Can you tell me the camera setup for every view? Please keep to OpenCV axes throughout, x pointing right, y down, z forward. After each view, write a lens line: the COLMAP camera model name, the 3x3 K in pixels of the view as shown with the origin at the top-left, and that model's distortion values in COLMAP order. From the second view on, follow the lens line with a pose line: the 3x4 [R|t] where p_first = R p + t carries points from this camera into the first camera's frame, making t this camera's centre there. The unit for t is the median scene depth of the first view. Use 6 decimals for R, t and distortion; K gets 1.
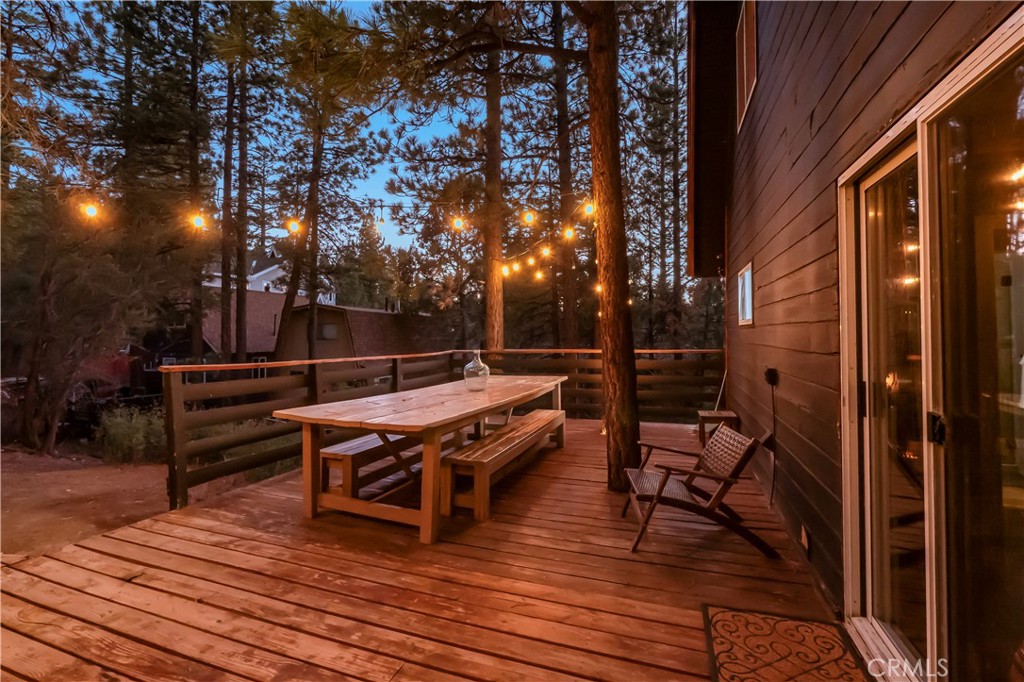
lens RADIAL K [[455.3, 0, 488.5], [0, 455.3, 315.7], [0, 0, 1]] dist [-0.007926, 0.000365]
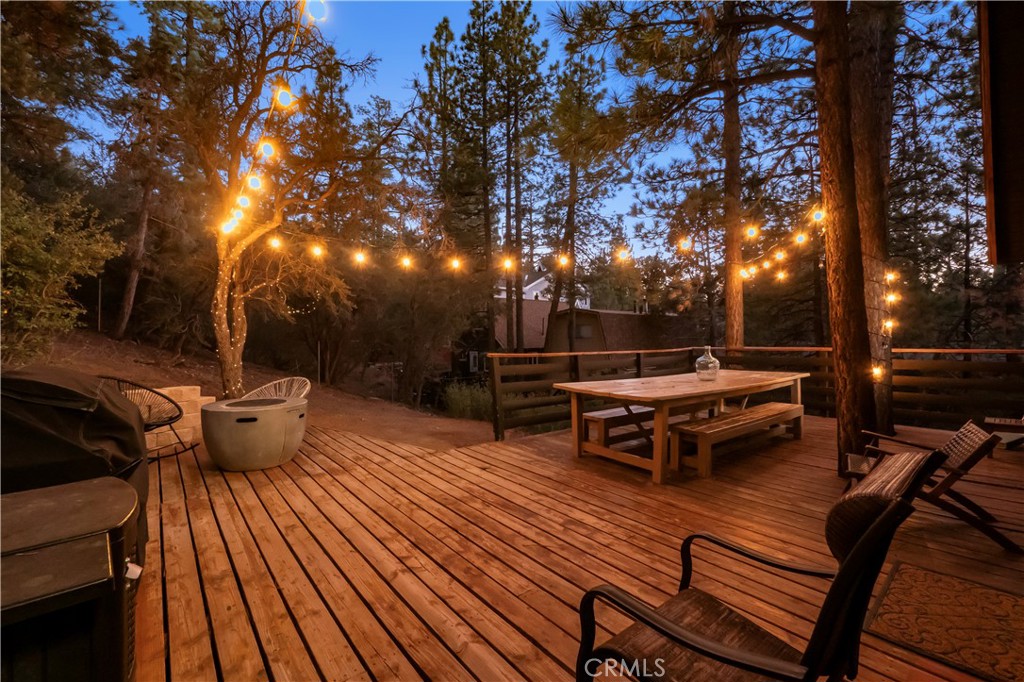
lens RADIAL K [[416.2, 0, 508.5], [0, 416.2, 333.7], [0, 0, 1]] dist [-0.002960, -0.000555]
pose [[0.868353, -0.004482, -0.495927, 0.052163], [0.024762, 0.999104, 0.034328, -0.006236], [0.495329, -0.042089, 0.867685, -0.161438]]
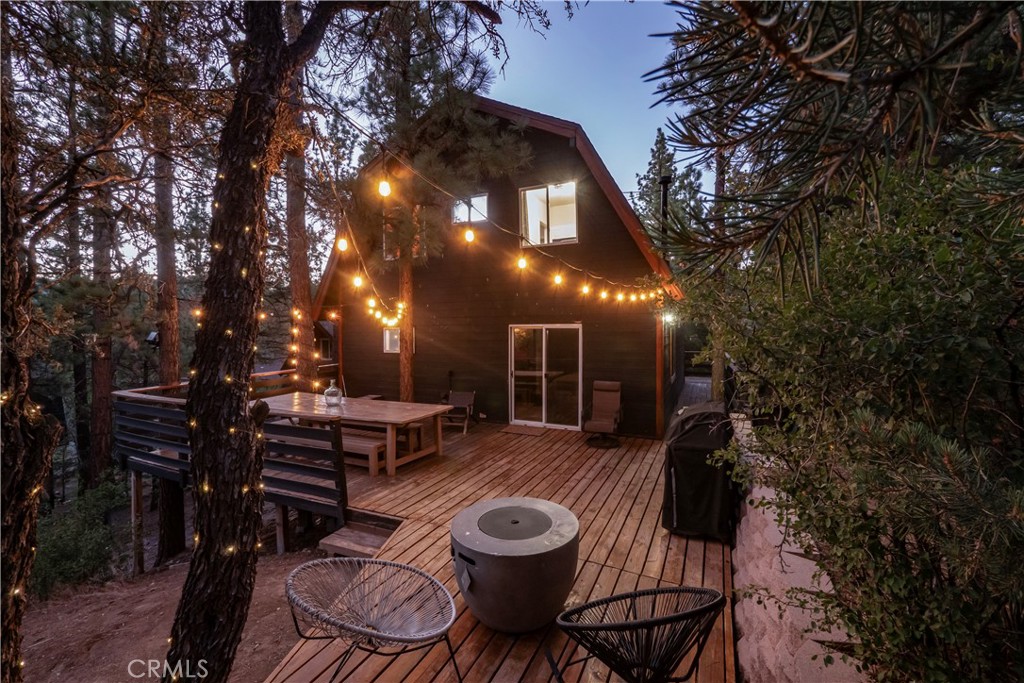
lens RADIAL K [[416.2, 0, 514.6], [0, 416.2, 335.3], [0, 0, 1]] dist [-0.002960, -0.000555]
pose [[0.106559, -0.022305, 0.994056, -1.194195], [-0.026414, 0.999332, 0.025255, -0.110598], [-0.993955, -0.028948, 0.105899, 0.198045]]
